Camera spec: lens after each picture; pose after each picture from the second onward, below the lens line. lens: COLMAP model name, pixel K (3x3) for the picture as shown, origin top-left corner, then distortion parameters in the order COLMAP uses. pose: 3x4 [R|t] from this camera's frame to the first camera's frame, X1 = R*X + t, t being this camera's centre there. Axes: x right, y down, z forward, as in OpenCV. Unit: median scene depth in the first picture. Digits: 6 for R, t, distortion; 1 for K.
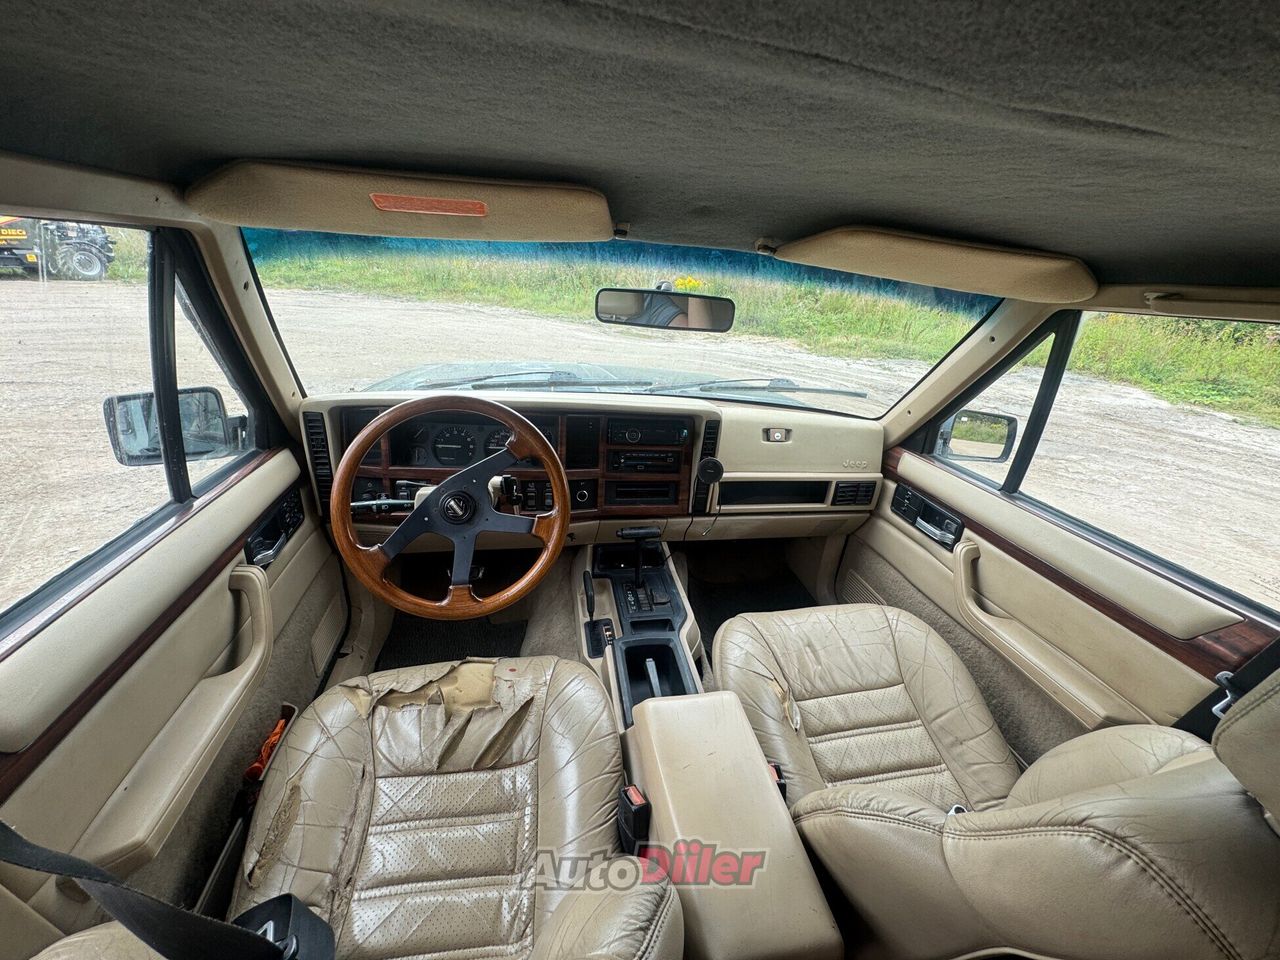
lens RADIAL K [[513.5, 0, 641.7], [0, 513.5, 480.4], [0, 0, 1]] dist [0.000193, 0.000570]
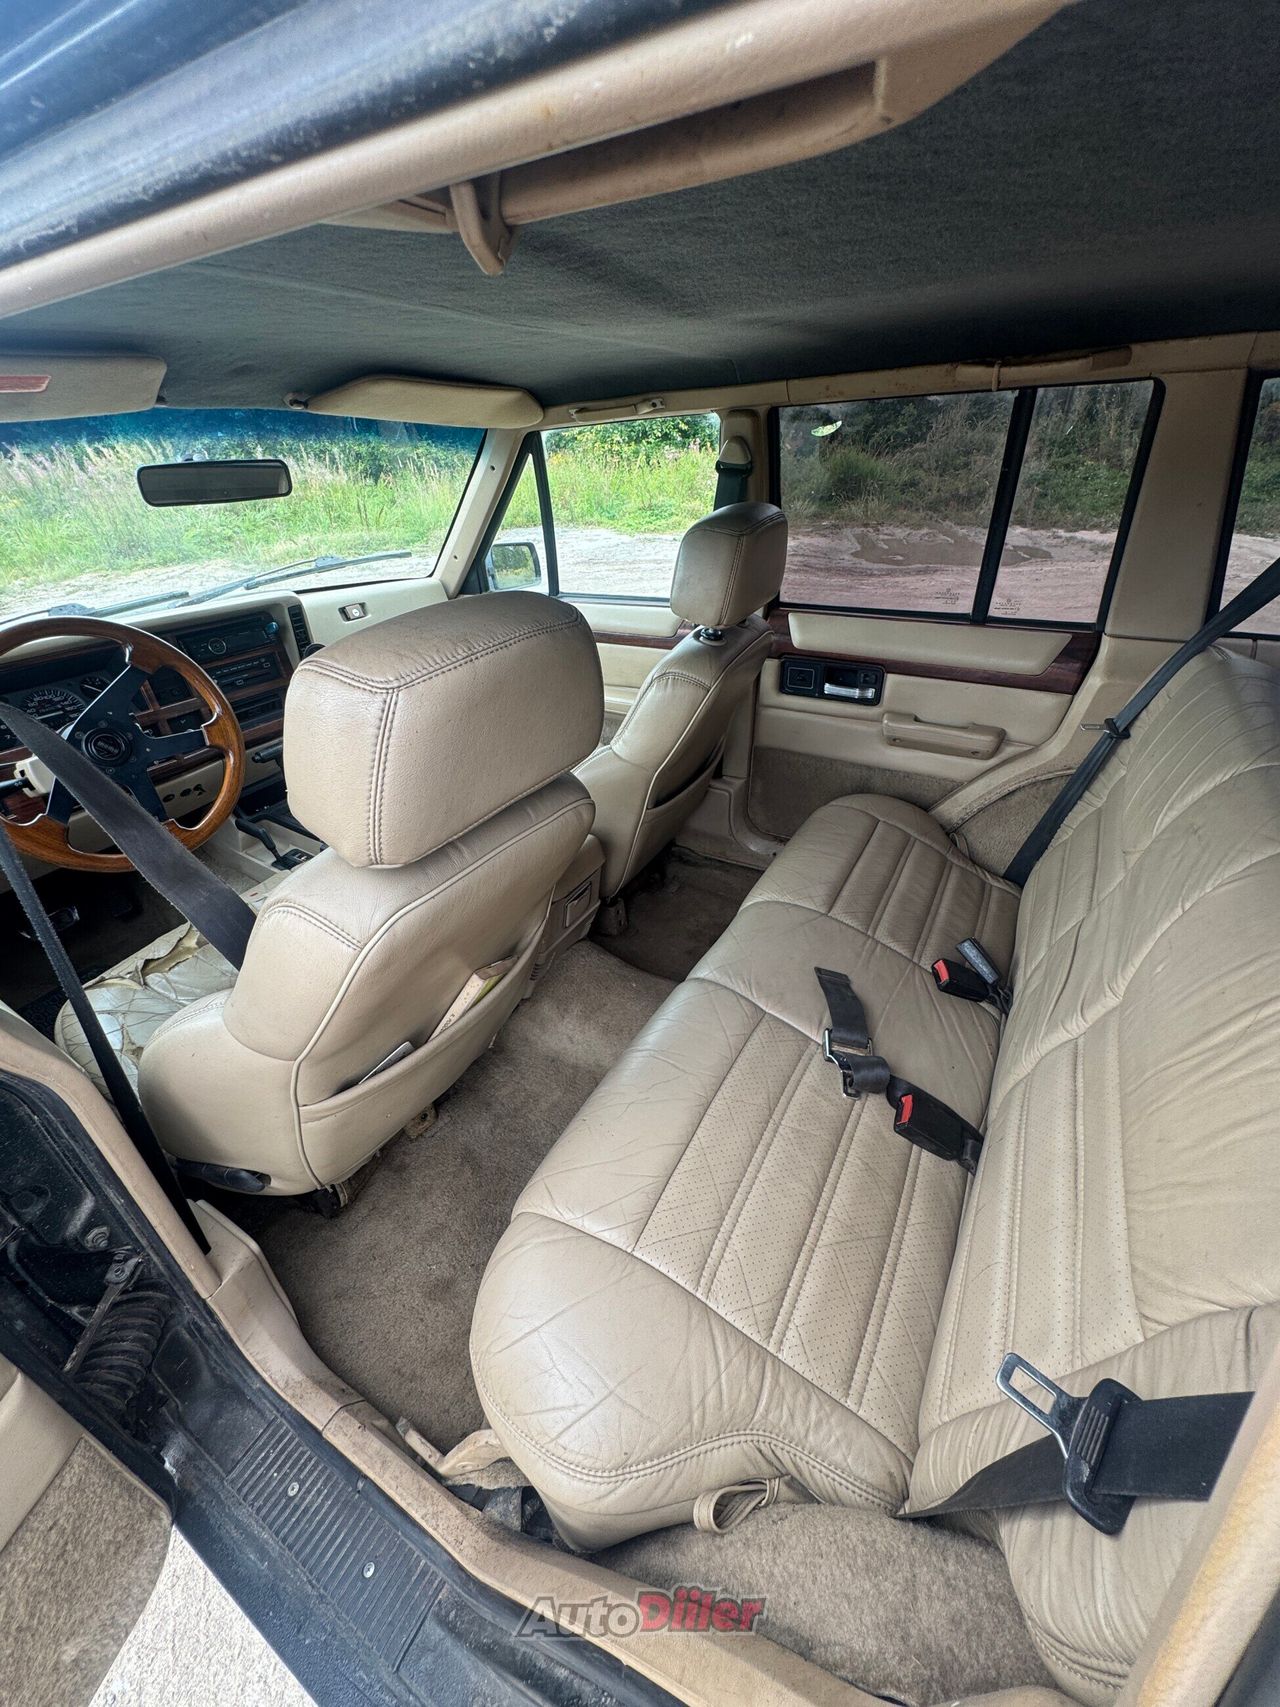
lens RADIAL K [[684.8, 0, 637.1], [0, 684.8, 856.0], [0, 0, 1]] dist [0.000193, 0.000570]
pose [[0.668944, -0.475117, 0.571645, -0.345815], [0.378082, 0.879621, 0.288653, 0.149140], [-0.639975, 0.023036, 0.768050, -0.336801]]
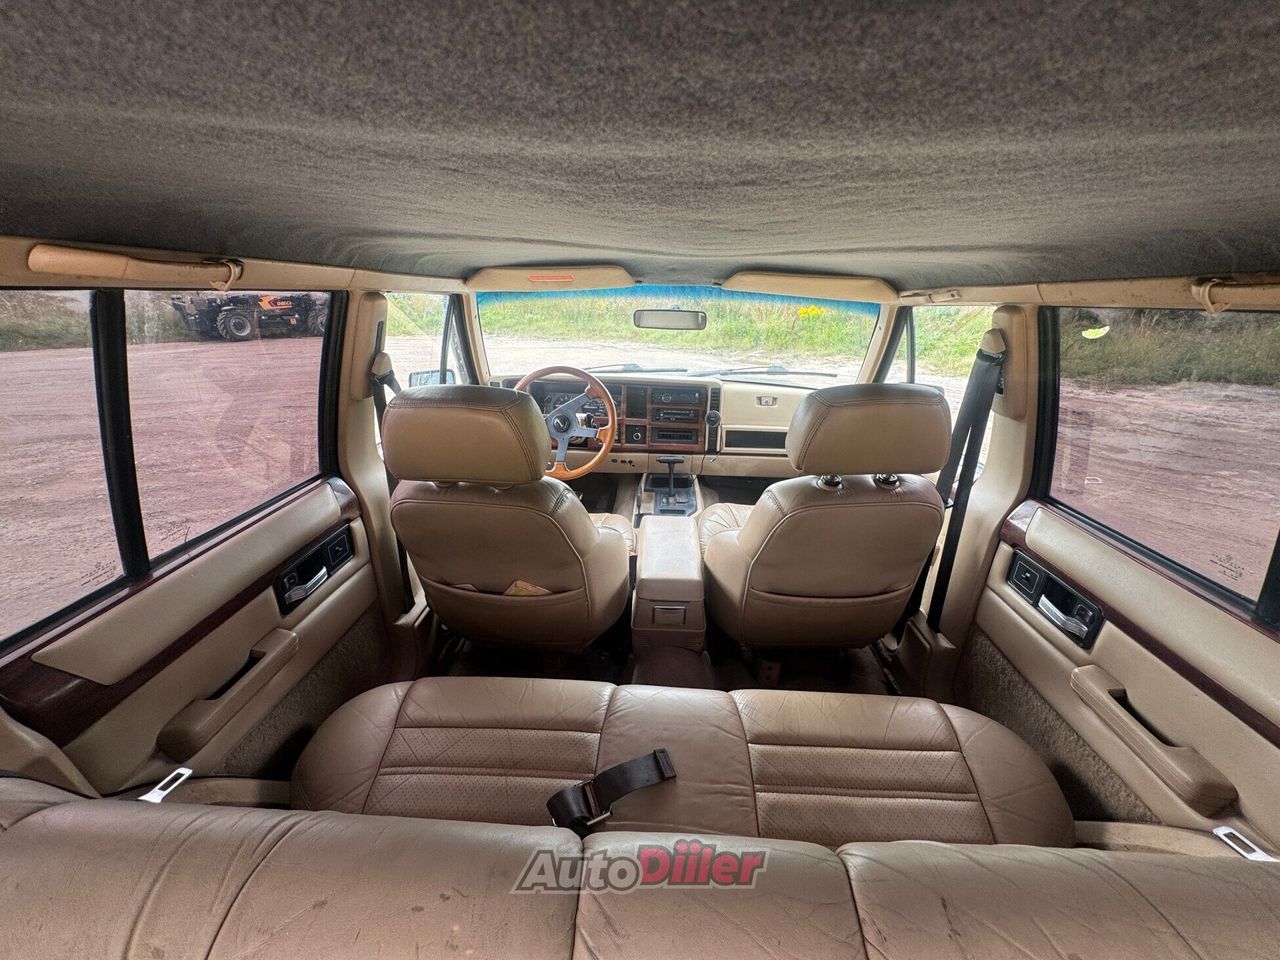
lens RADIAL K [[513.5, 0, 640.1], [0, 513.5, 483.2], [0, 0, 1]] dist [0.000193, 0.000570]
pose [[0.968714, 0.024690, -0.246950, 0.285623], [-0.038457, 0.997954, -0.051084, 0.247037], [0.245184, 0.058982, 0.967681, -0.544582]]
